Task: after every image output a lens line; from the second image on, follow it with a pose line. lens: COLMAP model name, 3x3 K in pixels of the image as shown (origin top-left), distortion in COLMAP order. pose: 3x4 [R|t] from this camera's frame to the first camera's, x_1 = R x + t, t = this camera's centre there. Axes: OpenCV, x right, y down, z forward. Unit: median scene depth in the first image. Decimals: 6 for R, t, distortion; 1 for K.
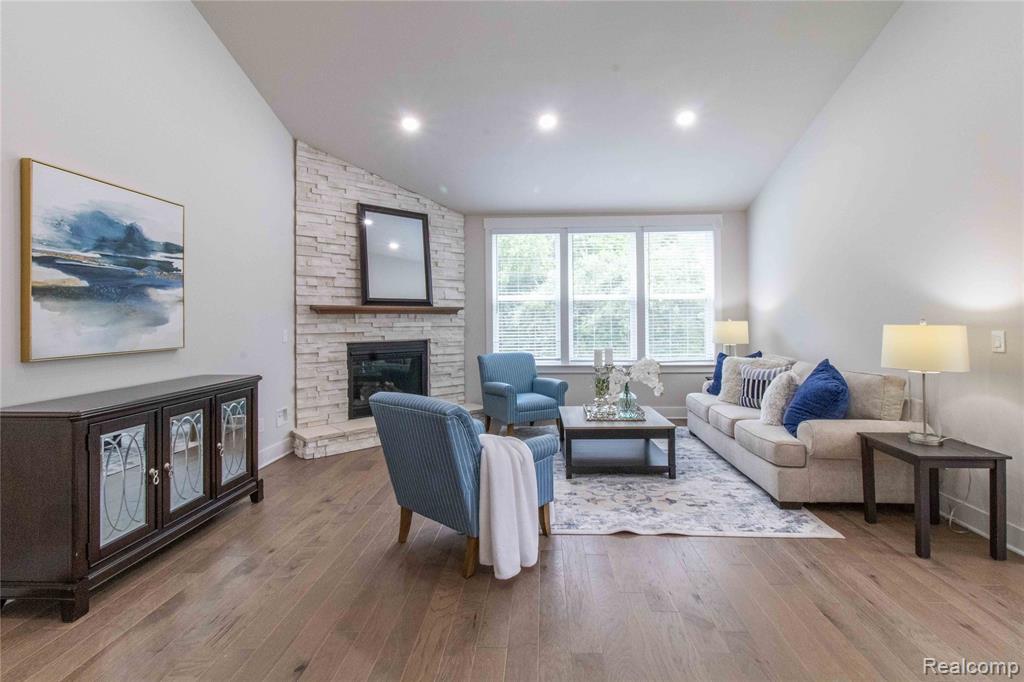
lens RADIAL K [[486.1, 0, 543.7], [0, 486.1, 316.7], [0, 0, 1]] dist [0.002816, -0.000309]
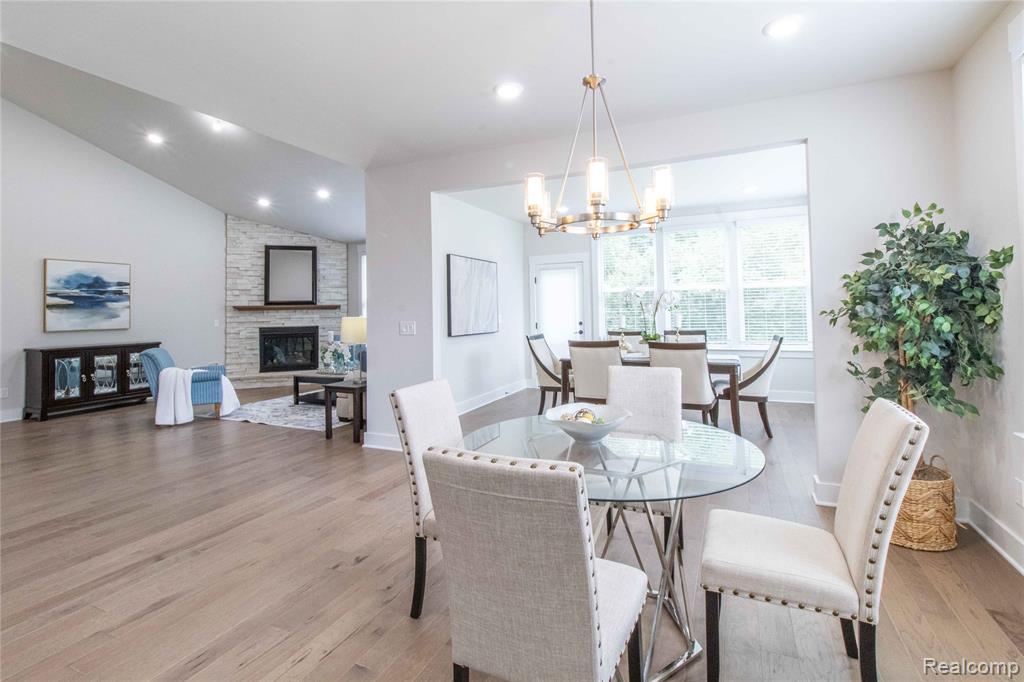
lens RADIAL K [[486.1, 0, 522.1], [0, 486.1, 294.9], [0, 0, 1]] dist [0.002816, -0.000309]
pose [[0.927797, -0.023896, -0.372319, 1.243089], [0.015183, 0.999538, -0.026315, -0.002303], [0.372776, 0.018762, 0.927732, -0.275982]]
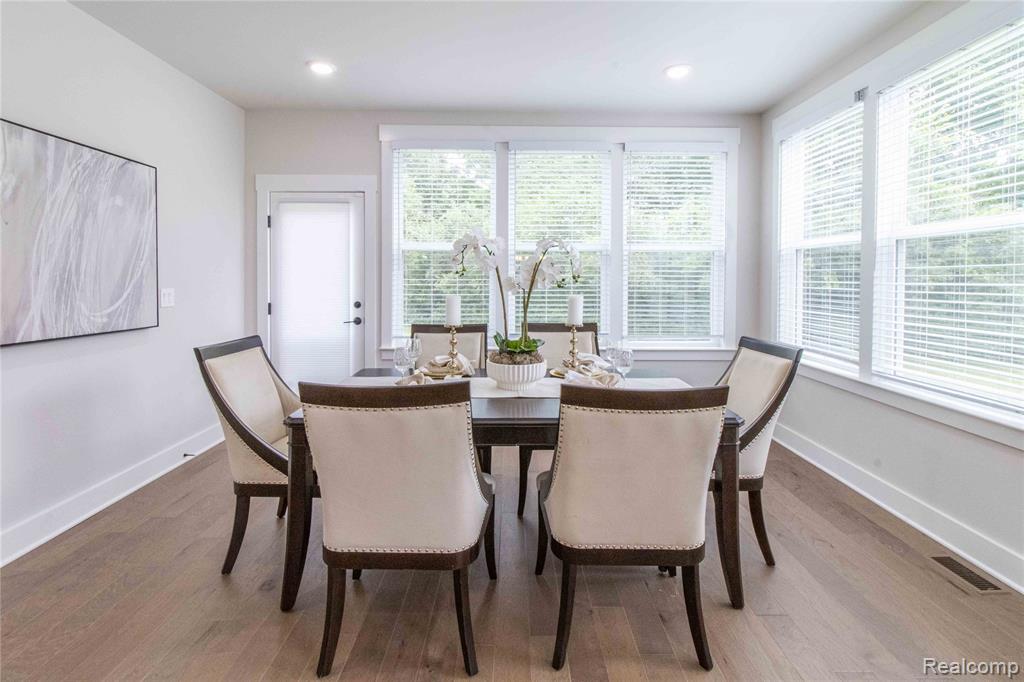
lens RADIAL K [[486.1, 0, 515.7], [0, 486.1, 284.2], [0, 0, 1]] dist [0.002816, -0.000309]
pose [[0.999277, 0.009429, 0.036827, 1.067496], [-0.009951, 0.999852, 0.014021, -0.000253], [-0.036689, -0.014377, 0.999223, 0.428247]]
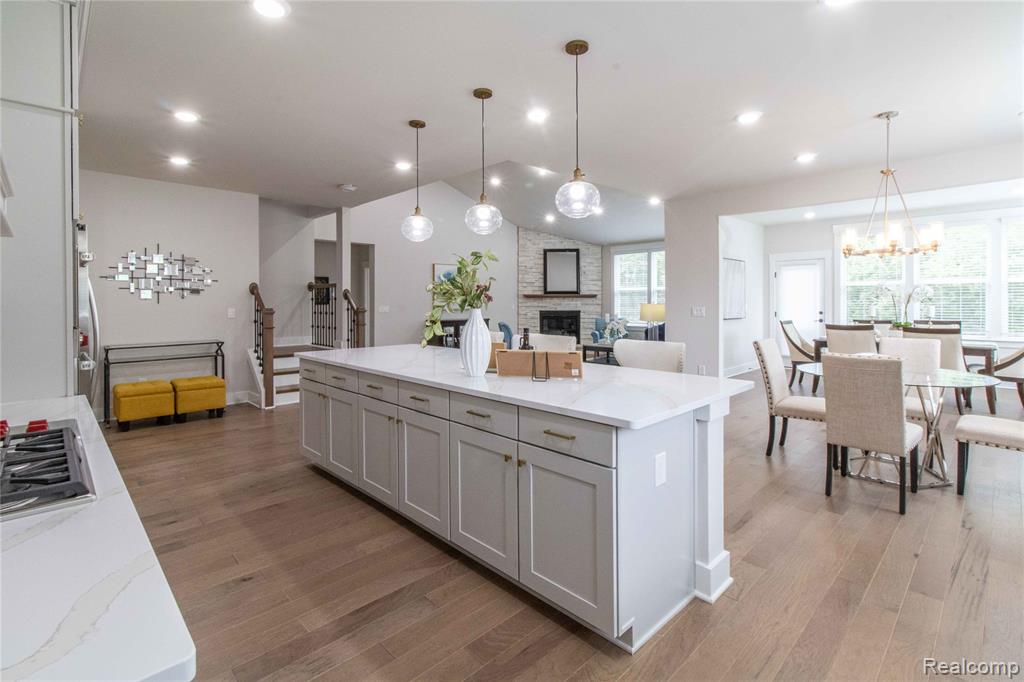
lens RADIAL K [[486.1, 0, 520.4], [0, 486.1, 298.5], [0, 0, 1]] dist [0.002816, -0.000309]
pose [[0.727523, -0.002038, -0.686080, 1.253205], [0.002285, 0.999997, -0.000548, -0.003337], [0.686079, -0.001169, 0.727526, -0.828099]]
